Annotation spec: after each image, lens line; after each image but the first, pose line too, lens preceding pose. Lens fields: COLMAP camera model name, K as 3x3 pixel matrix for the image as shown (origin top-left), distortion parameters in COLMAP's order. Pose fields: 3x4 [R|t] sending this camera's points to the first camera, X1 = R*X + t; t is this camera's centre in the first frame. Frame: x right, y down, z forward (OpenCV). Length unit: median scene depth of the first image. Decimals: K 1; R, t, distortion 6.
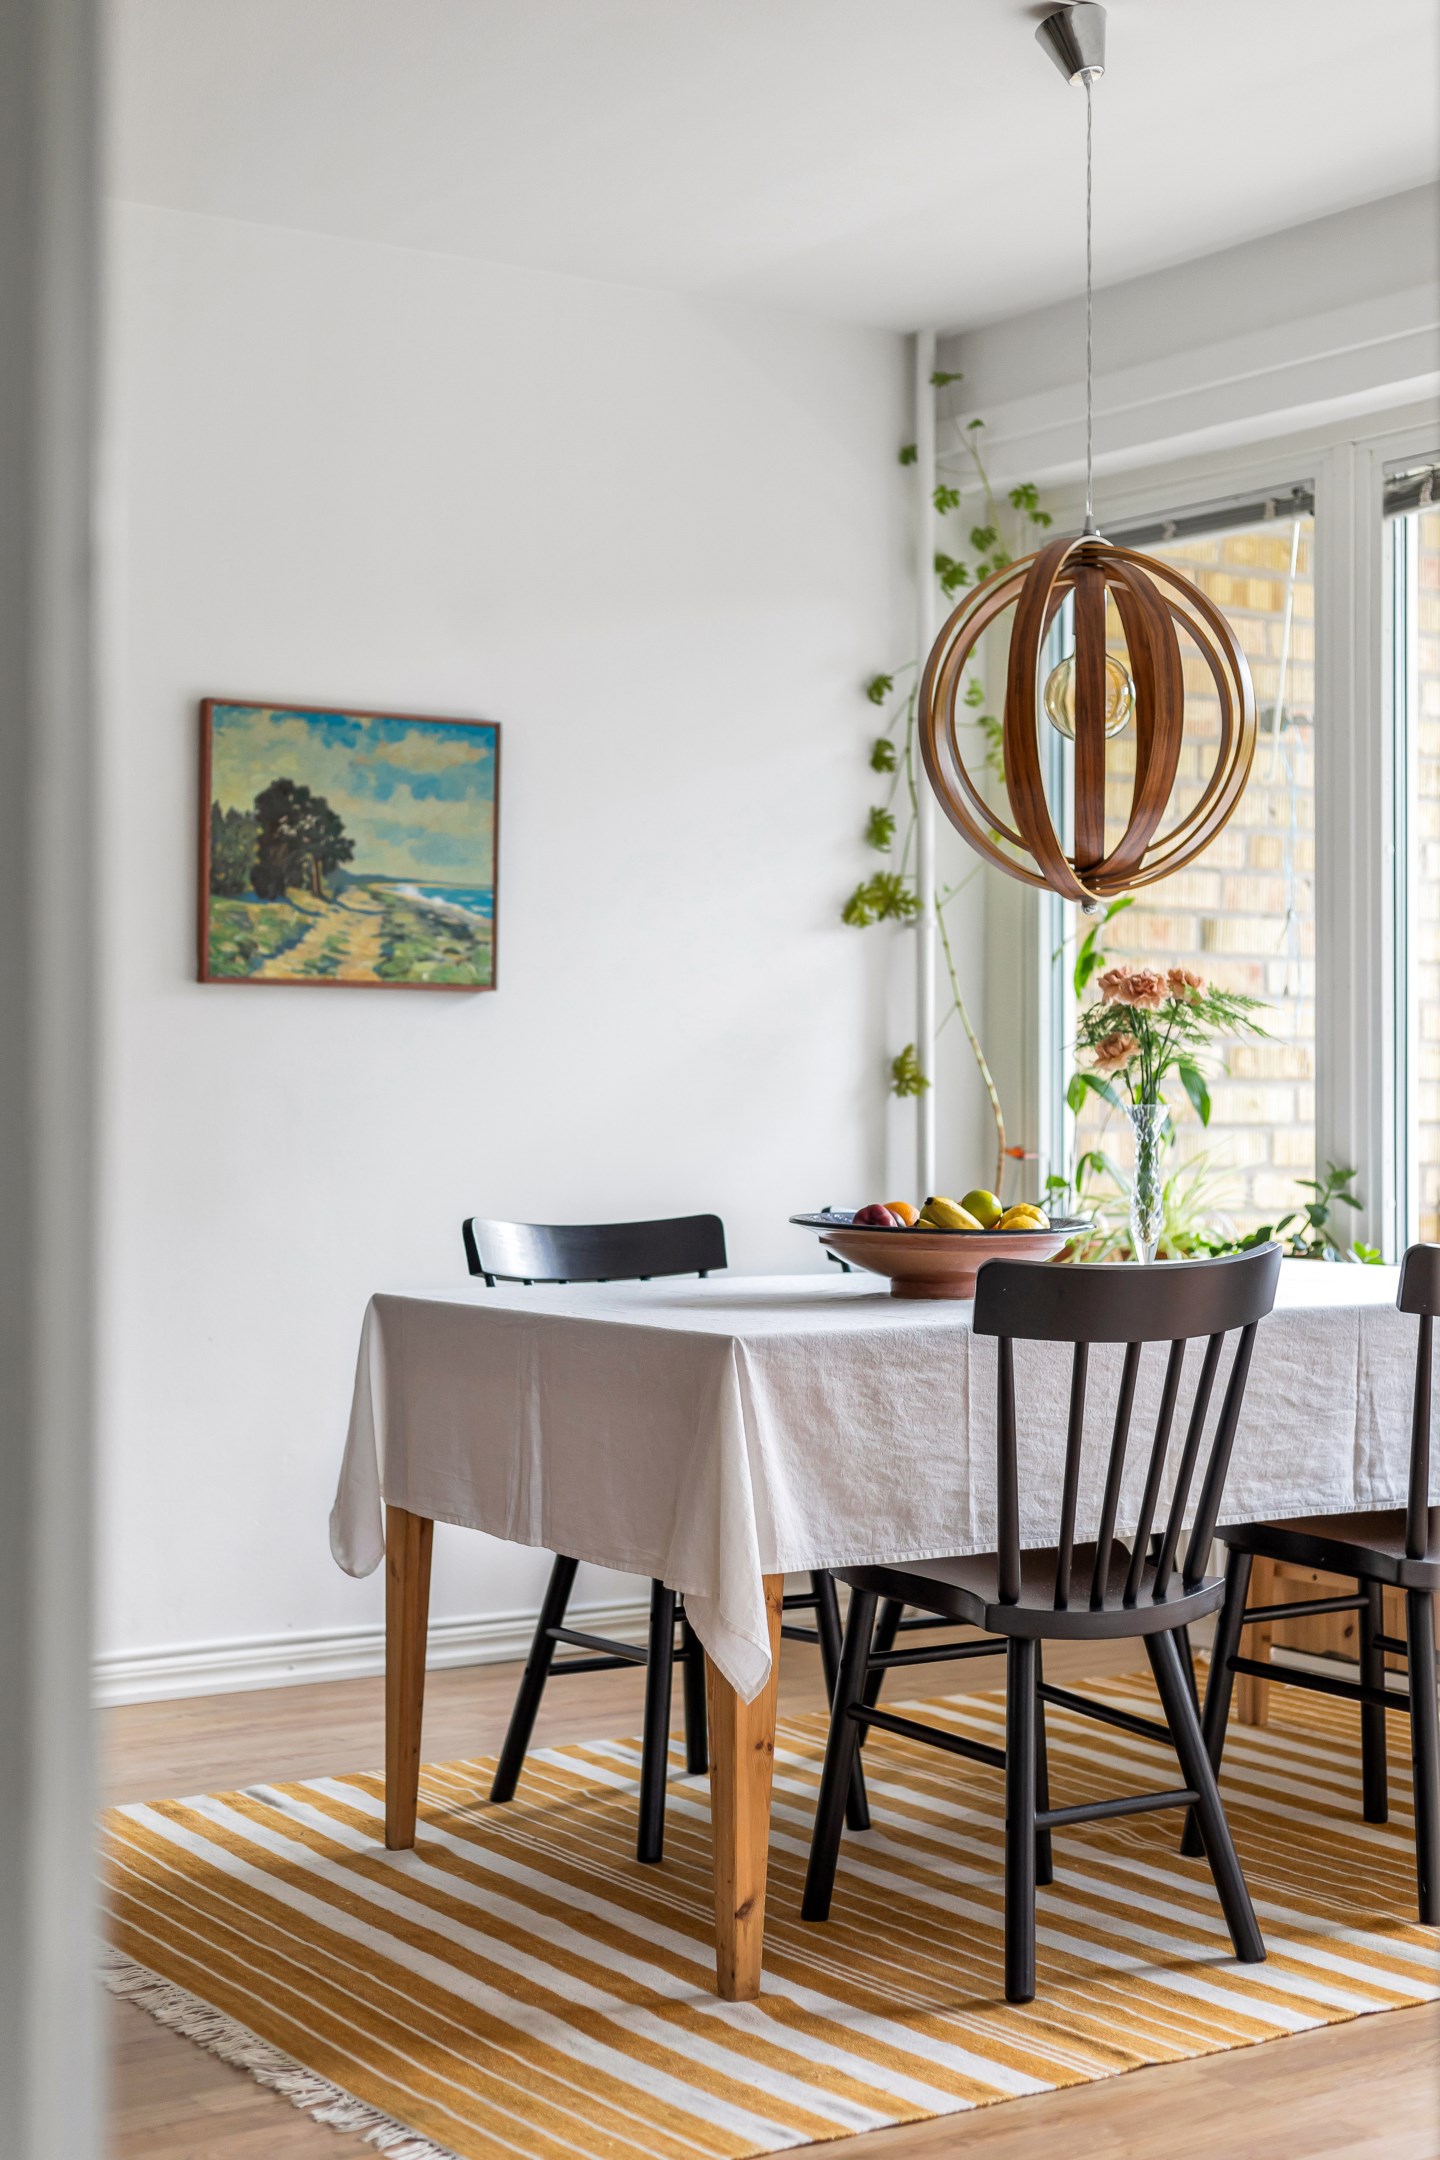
lens RADIAL K [[3139.4, 0, 722.8], [0, 3139.4, 1077.5], [0, 0, 1]] dist [-0.039479, 0.000000]
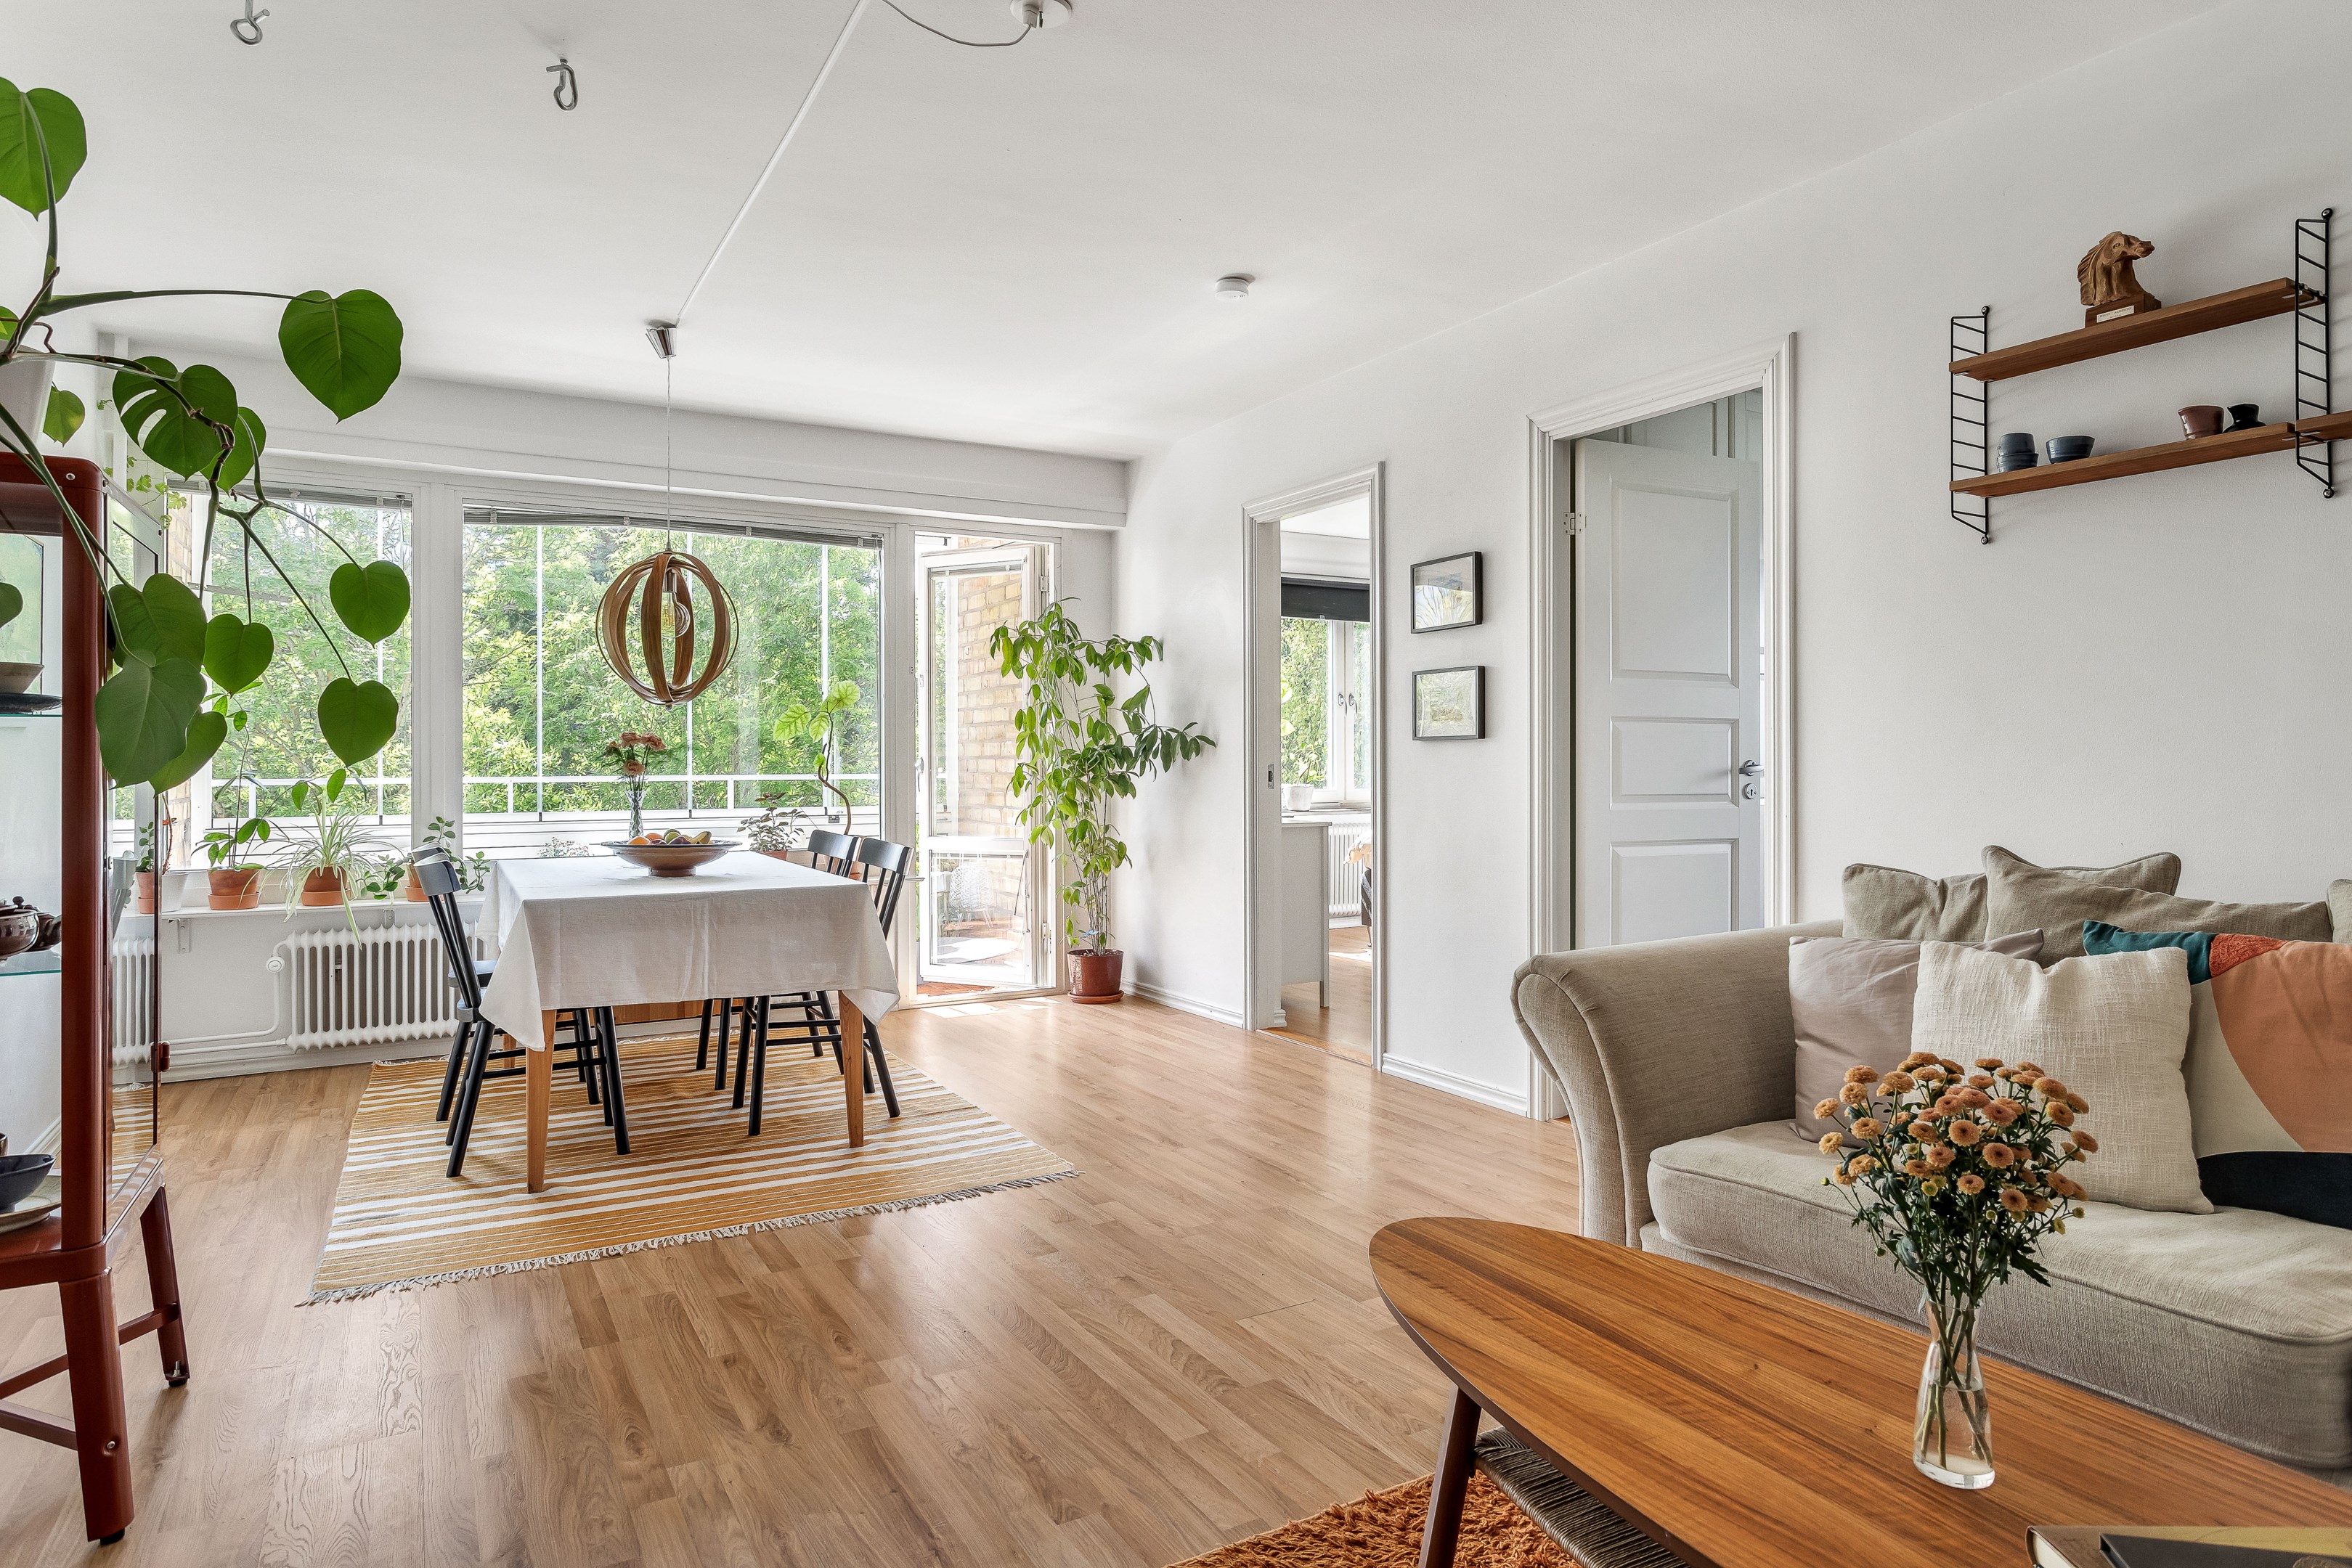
lens RADIAL K [[1339.2, 0, 1184.3], [0, 1339.2, 766.7], [0, 0, 1]] dist [-0.010790, 0.001898]
pose [[0.067579, -0.002090, 0.997712, -0.949810], [0.008459, 0.999963, 0.001521, -0.007451], [-0.997678, 0.008337, 0.067594, 0.605331]]
